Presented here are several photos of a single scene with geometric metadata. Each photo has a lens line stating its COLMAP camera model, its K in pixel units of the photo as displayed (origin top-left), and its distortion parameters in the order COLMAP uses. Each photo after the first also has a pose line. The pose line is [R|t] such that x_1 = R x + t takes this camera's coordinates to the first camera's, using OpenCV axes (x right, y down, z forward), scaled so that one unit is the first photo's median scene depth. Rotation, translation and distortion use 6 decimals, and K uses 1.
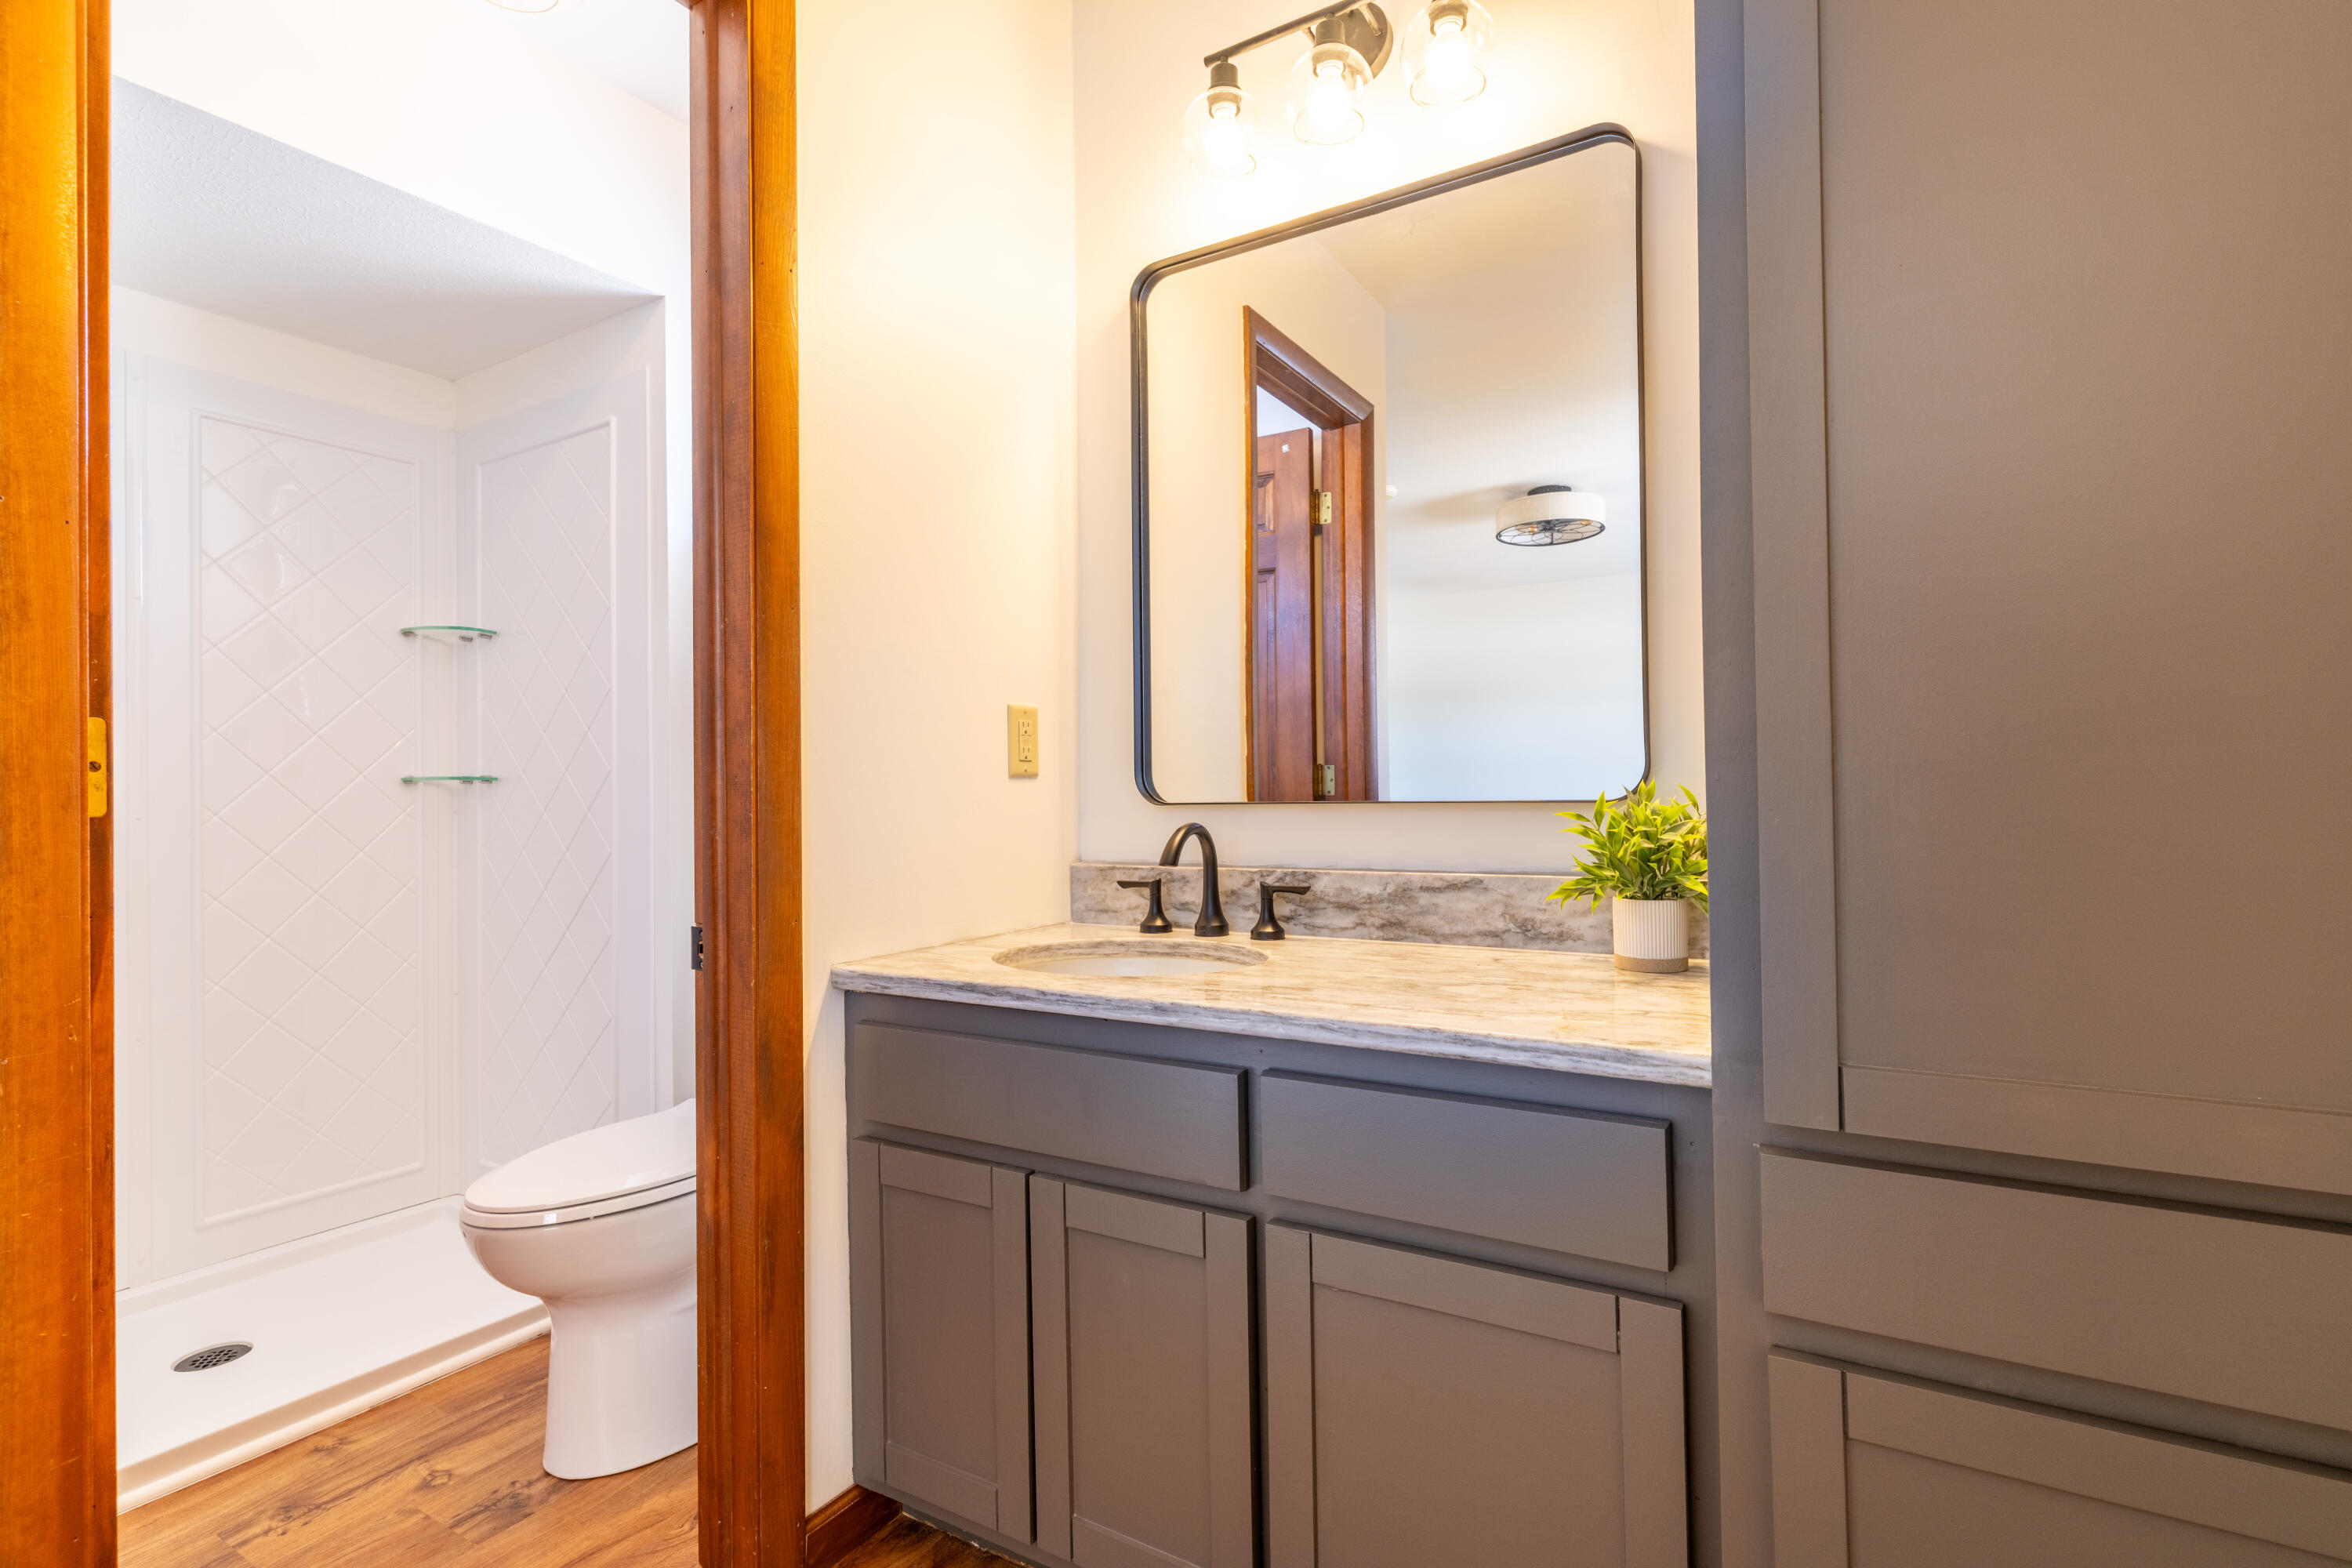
lens RADIAL K [[1114.7, 0, 1179.1], [0, 1114.7, 791.3], [0, 0, 1]] dist [0.002246, -0.001010]
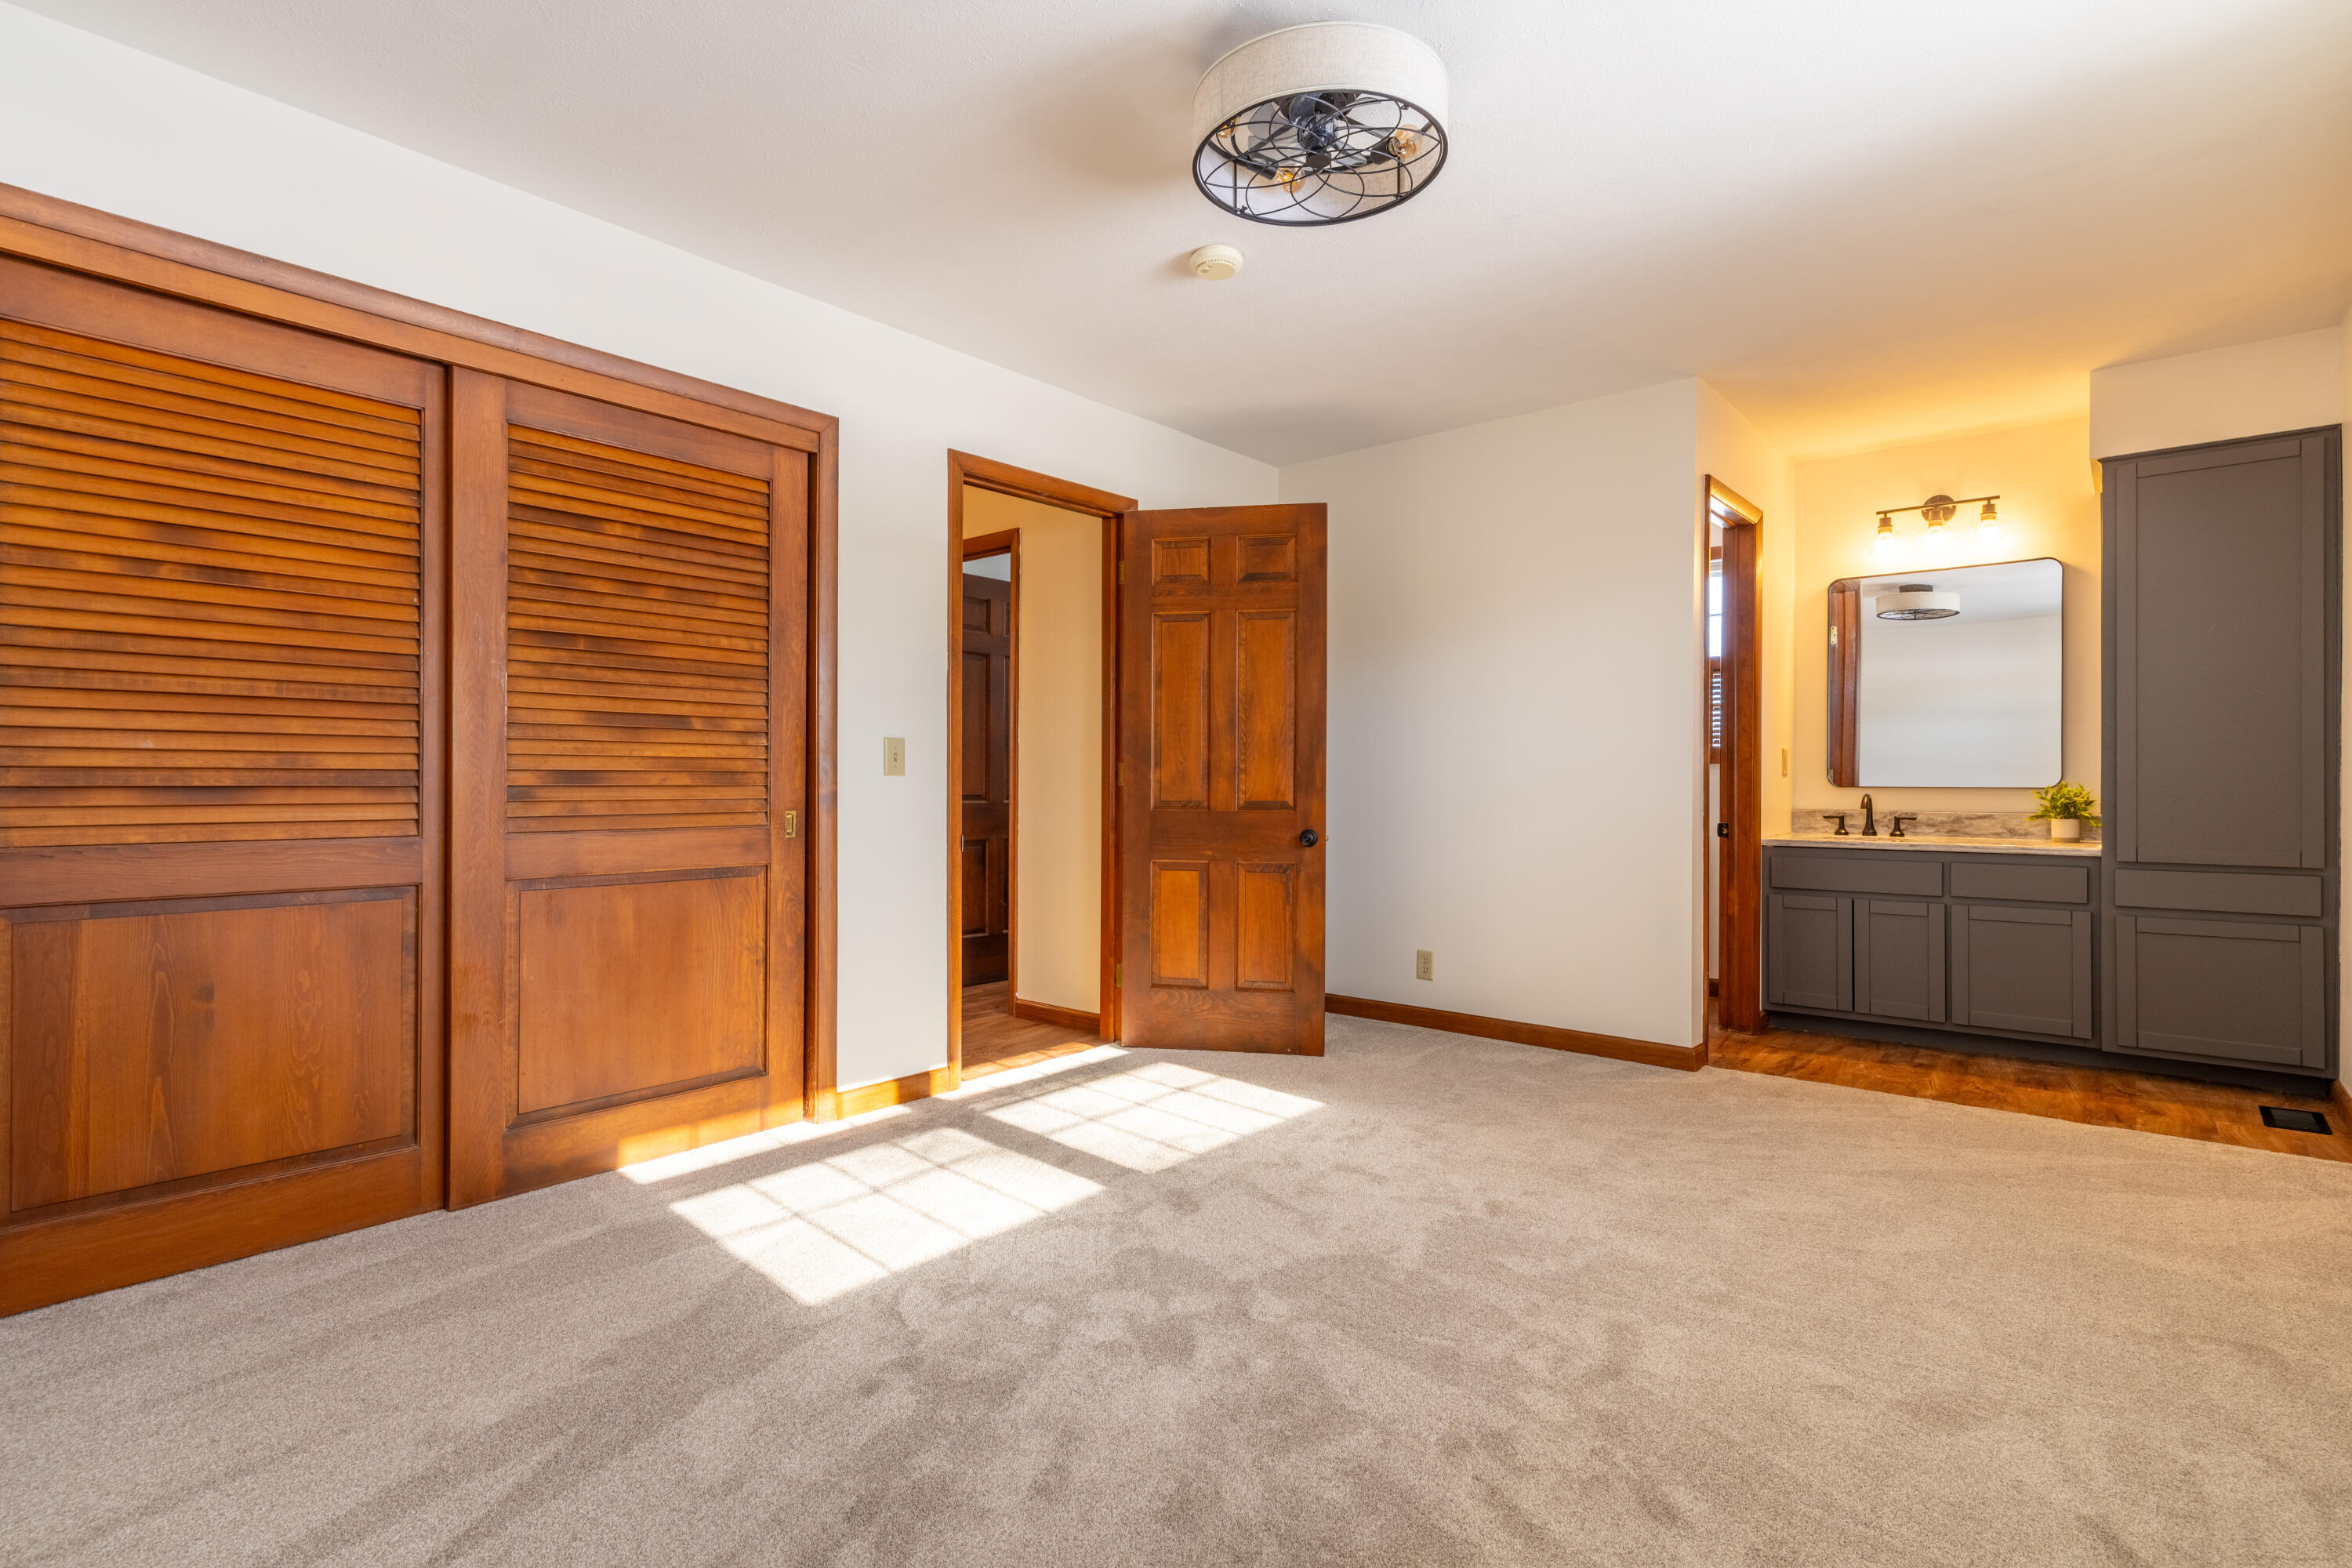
lens RADIAL K [[1114.7, 0, 1179.1], [0, 1114.7, 791.3], [0, 0, 1]] dist [0.002246, -0.001010]
pose [[0.986801, 0.017830, -0.160954, -1.403829], [-0.016322, 0.999810, 0.010684, 0.024192], [0.161113, -0.007916, 0.986904, -2.280123]]
